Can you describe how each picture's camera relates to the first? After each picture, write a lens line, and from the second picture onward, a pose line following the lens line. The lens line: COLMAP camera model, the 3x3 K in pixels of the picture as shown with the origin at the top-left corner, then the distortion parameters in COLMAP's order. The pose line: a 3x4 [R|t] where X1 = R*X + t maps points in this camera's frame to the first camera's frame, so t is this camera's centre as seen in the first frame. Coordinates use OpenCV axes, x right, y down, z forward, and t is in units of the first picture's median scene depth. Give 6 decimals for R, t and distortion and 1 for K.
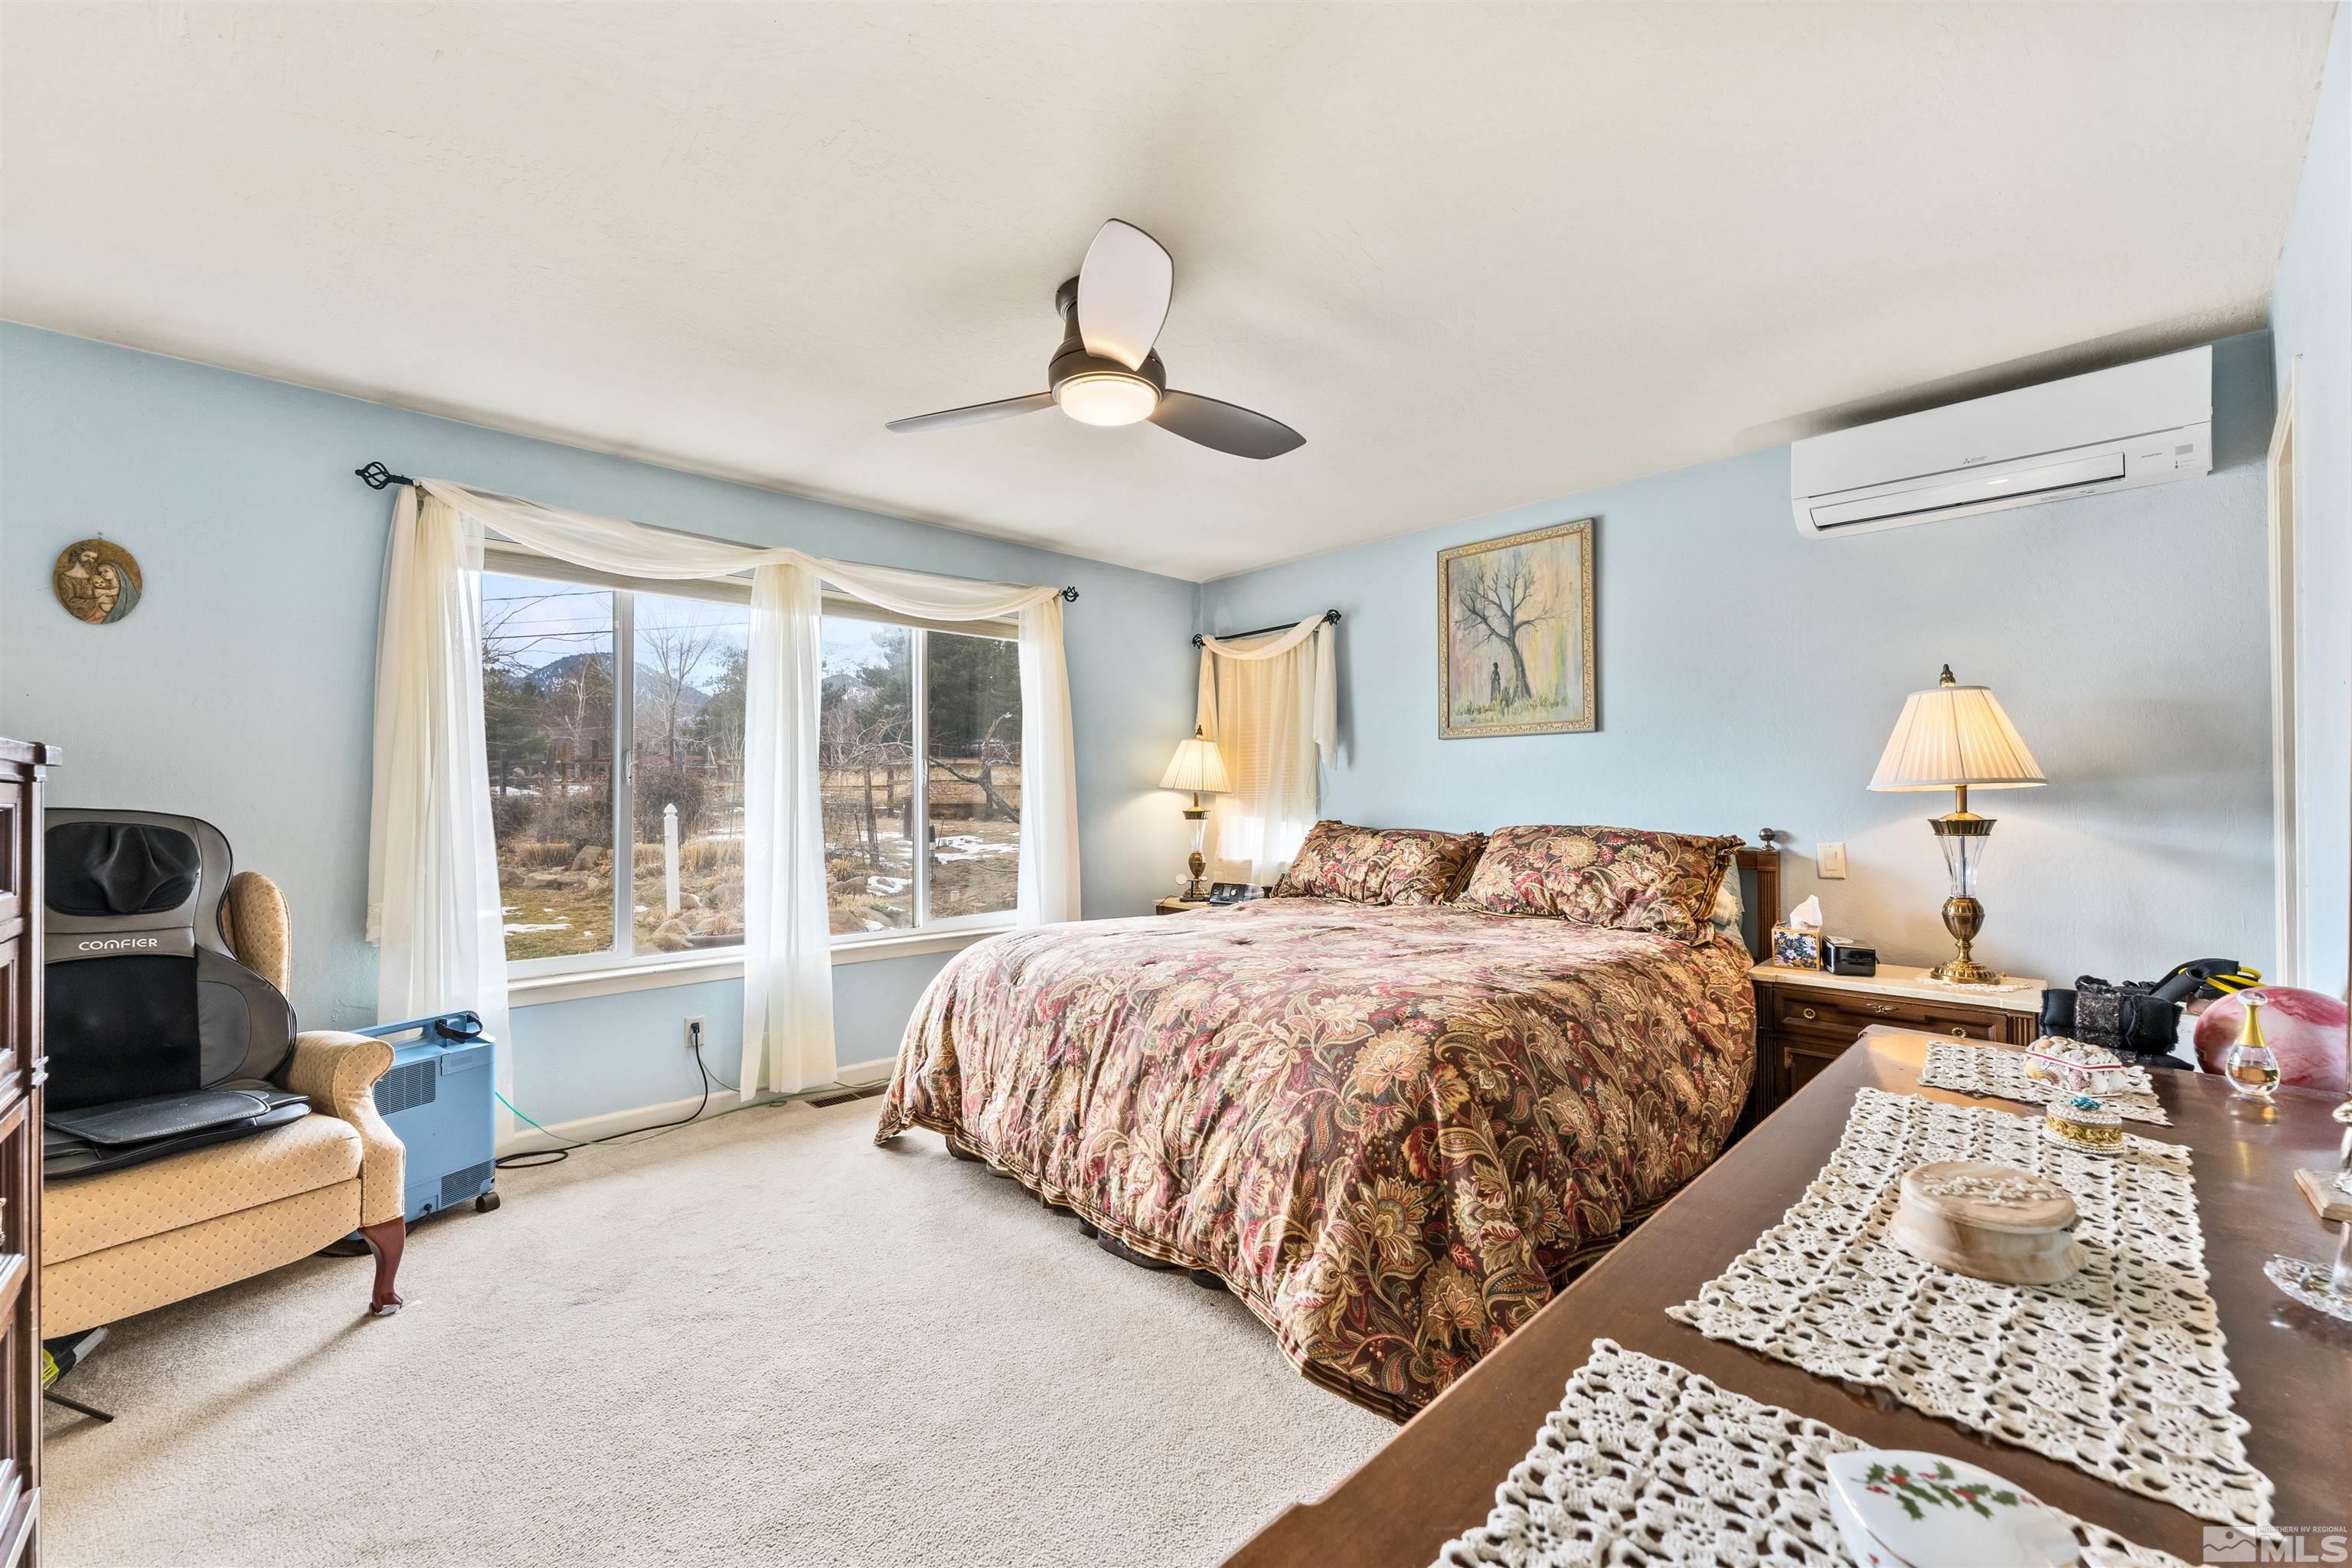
lens RADIAL K [[940.8, 0, 1166.8], [0, 940.8, 796.2], [0, 0, 1]] dist [0.000347, -0.000244]
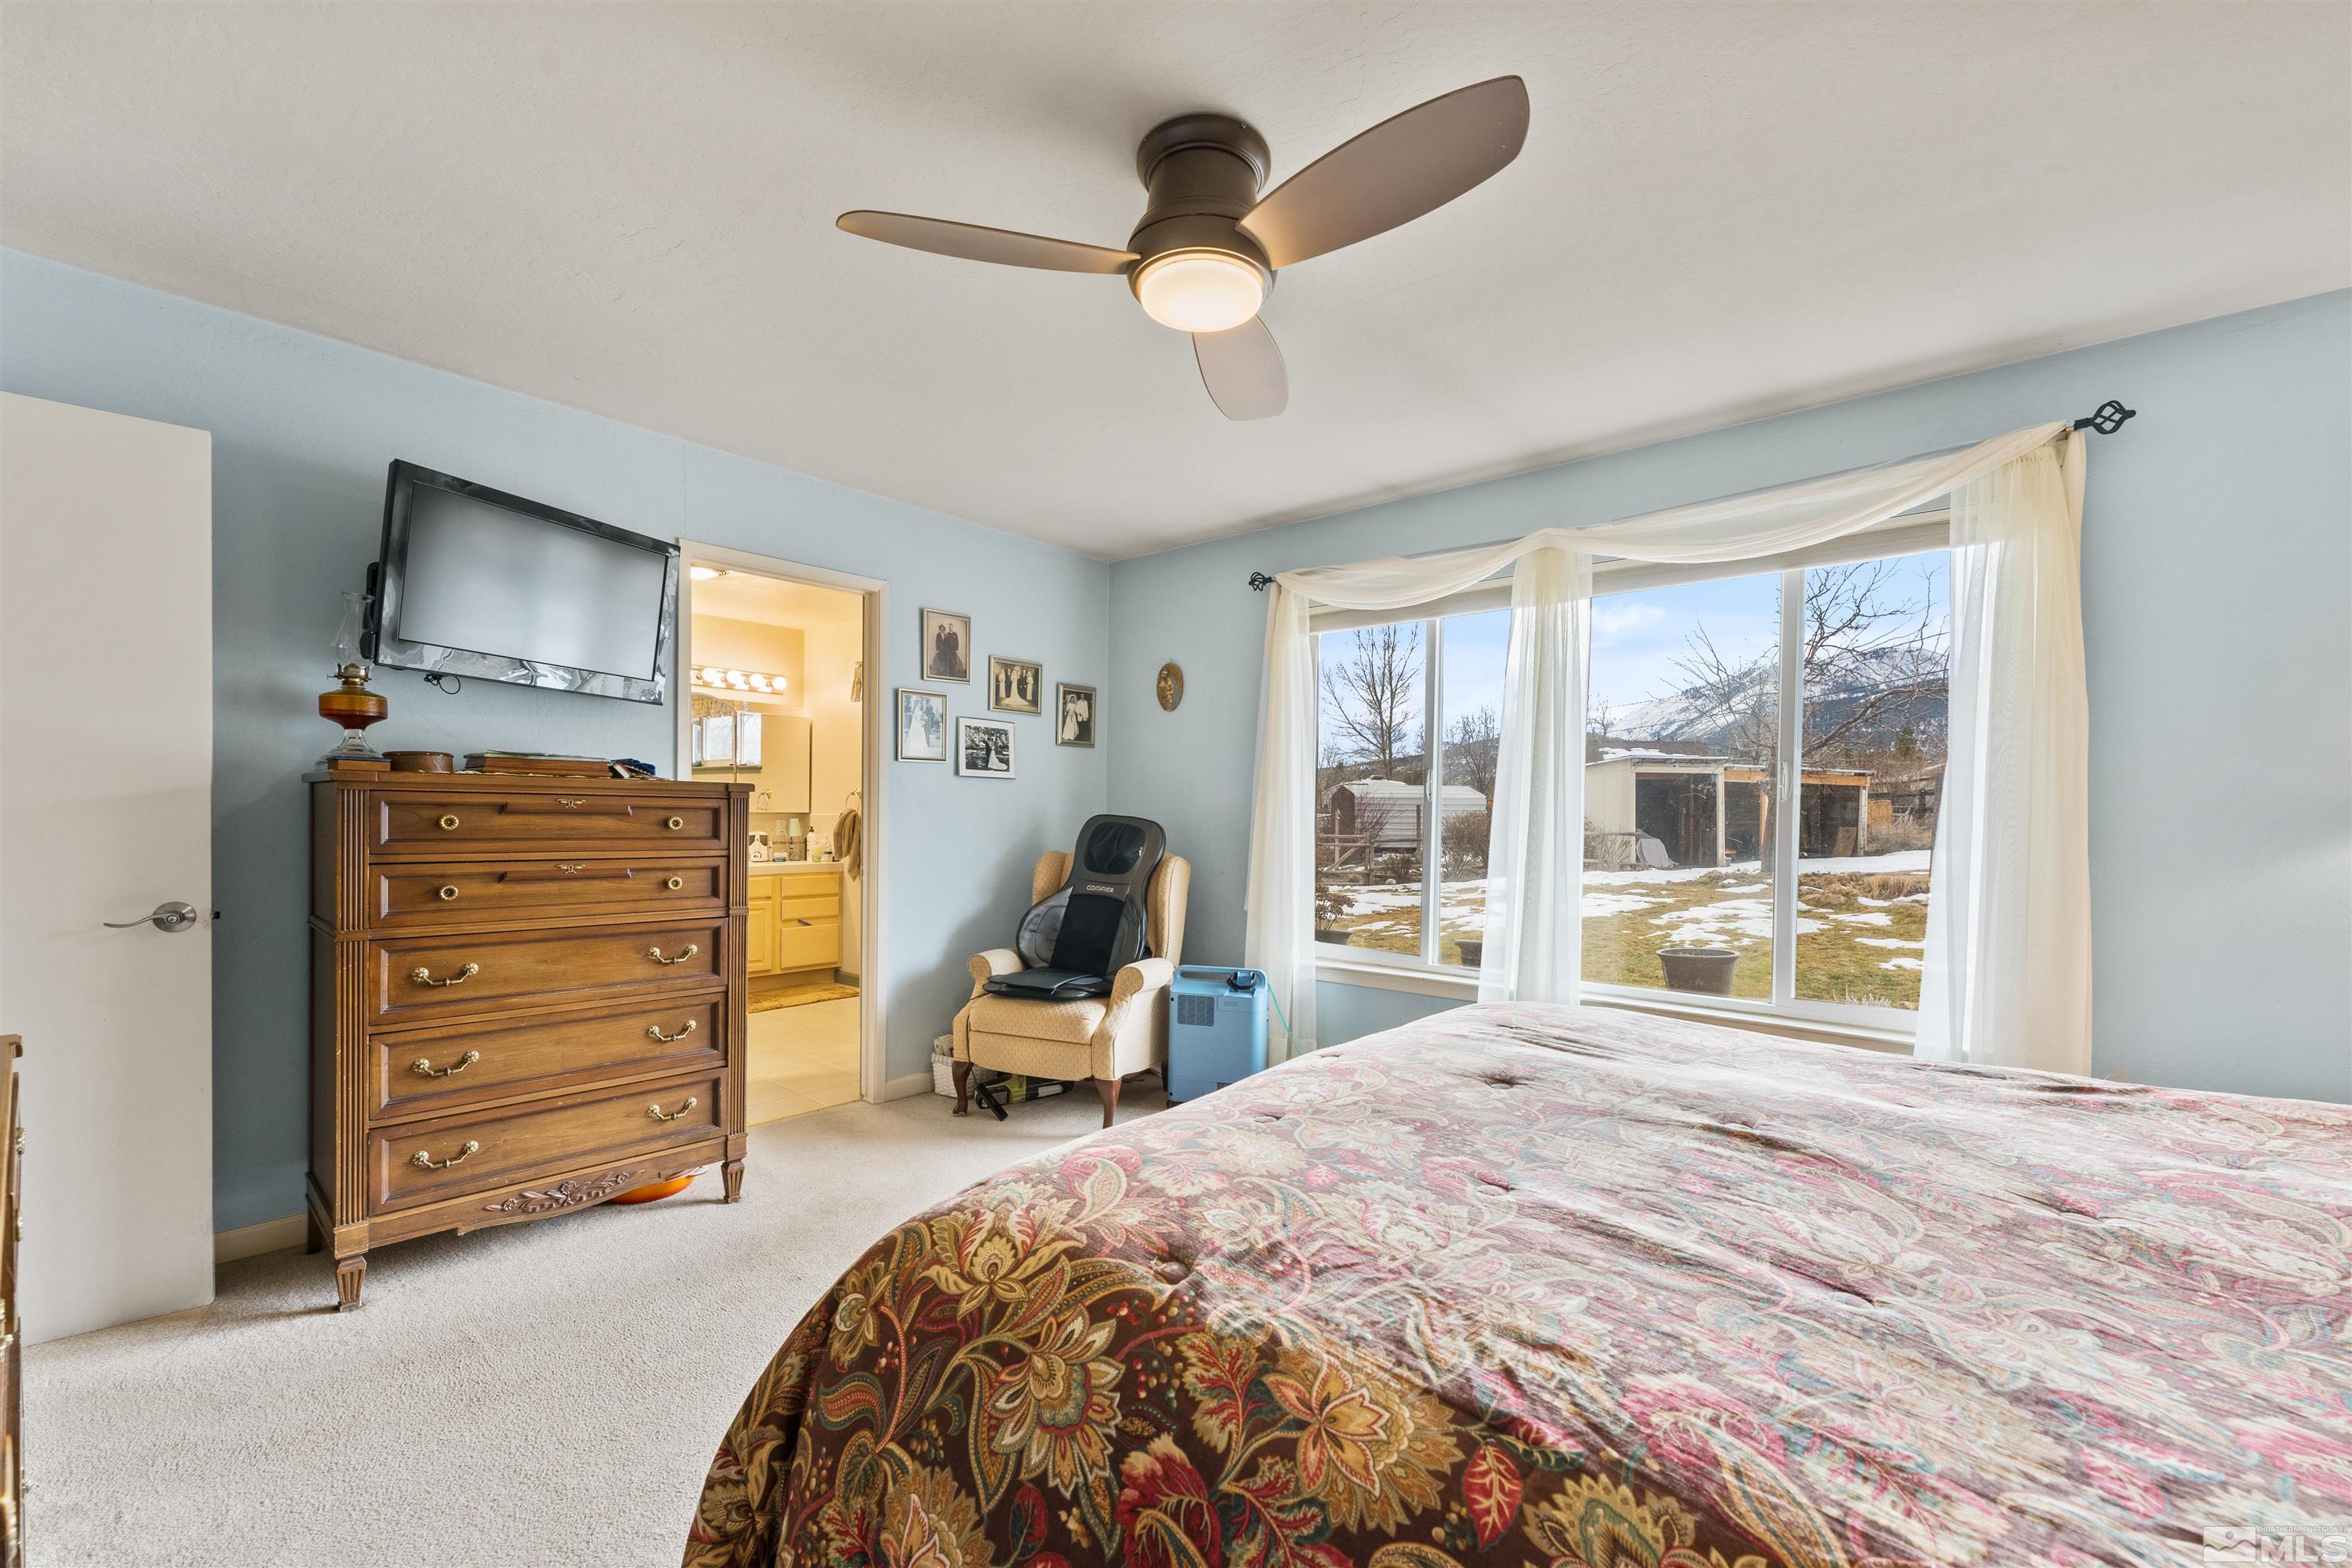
lens RADIAL K [[981.4, 0, 1185.2], [0, 981.4, 831.6], [0, 0, 1]] dist [0.001304, 0.000062]
pose [[0.102609, 0.022911, -0.994458, 0.548806], [-0.010858, 0.999701, 0.021911, 0.000218], [0.994662, 0.008549, 0.102827, 0.667216]]
